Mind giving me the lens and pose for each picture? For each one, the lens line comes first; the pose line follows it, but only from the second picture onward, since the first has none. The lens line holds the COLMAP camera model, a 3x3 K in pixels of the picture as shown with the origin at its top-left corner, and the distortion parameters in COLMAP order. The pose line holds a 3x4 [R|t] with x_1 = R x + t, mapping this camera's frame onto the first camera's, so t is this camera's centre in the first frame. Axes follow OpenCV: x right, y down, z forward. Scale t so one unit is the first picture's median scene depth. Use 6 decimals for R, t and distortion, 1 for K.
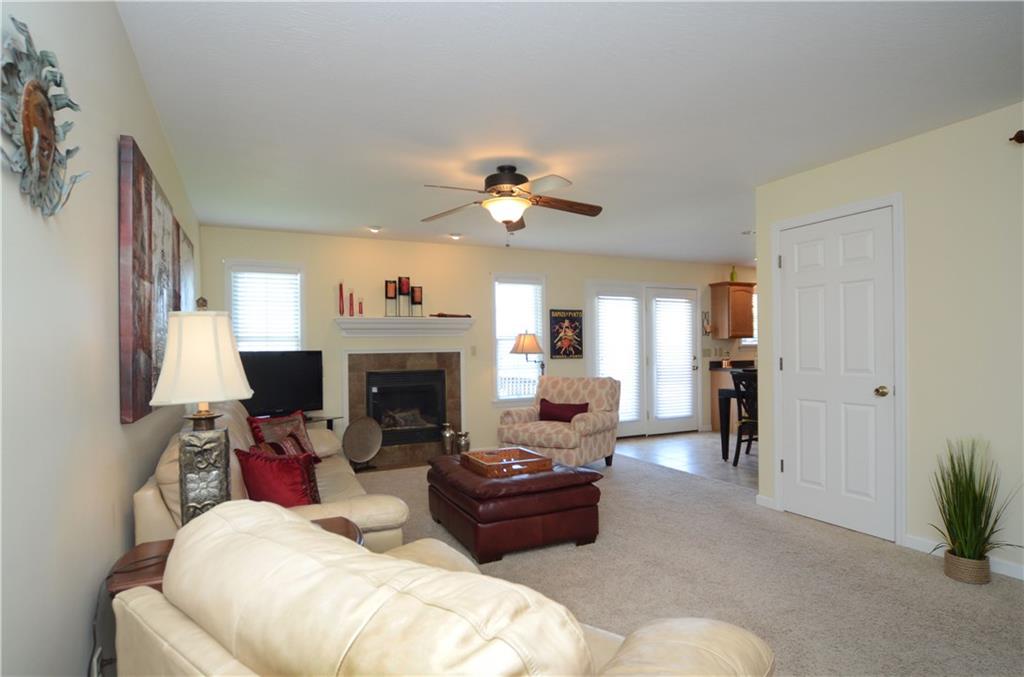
lens RADIAL K [[543.8, 0, 510.1], [0, 543.8, 349.1], [0, 0, 1]] dist [-0.001158, 0.000006]
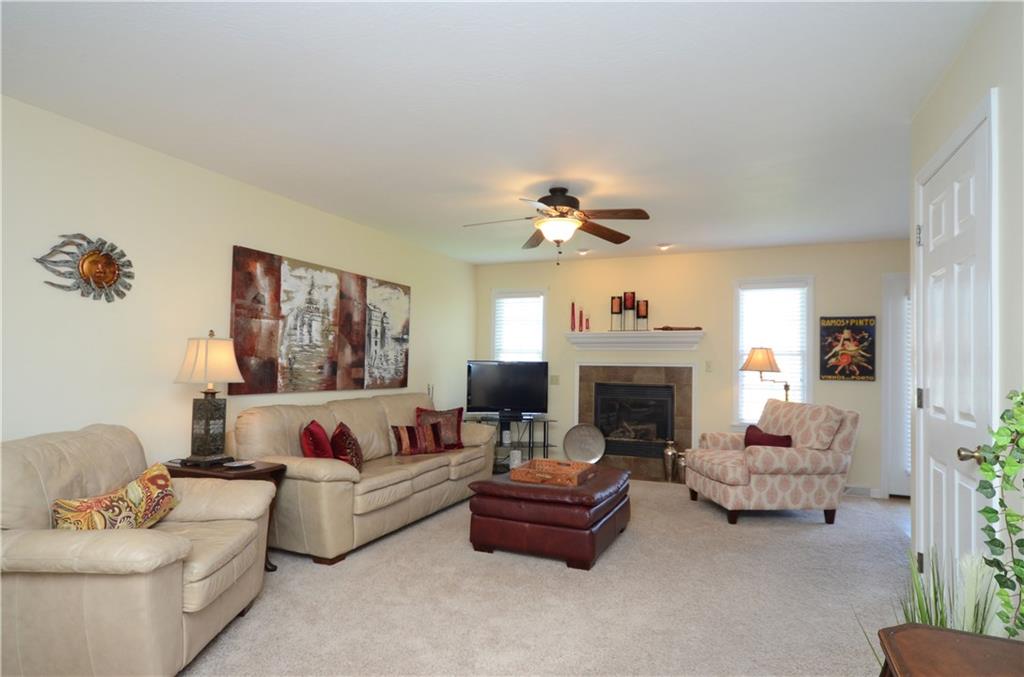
lens RADIAL K [[579.8, 0, 540.7], [0, 579.8, 344.4], [0, 0, 1]] dist [-0.024808, 0.000697]
pose [[0.652233, -0.000491, -0.758018, 0.514173], [-0.022025, 0.999565, -0.019599, -0.008806], [0.757698, 0.029479, 0.651939, 0.162005]]
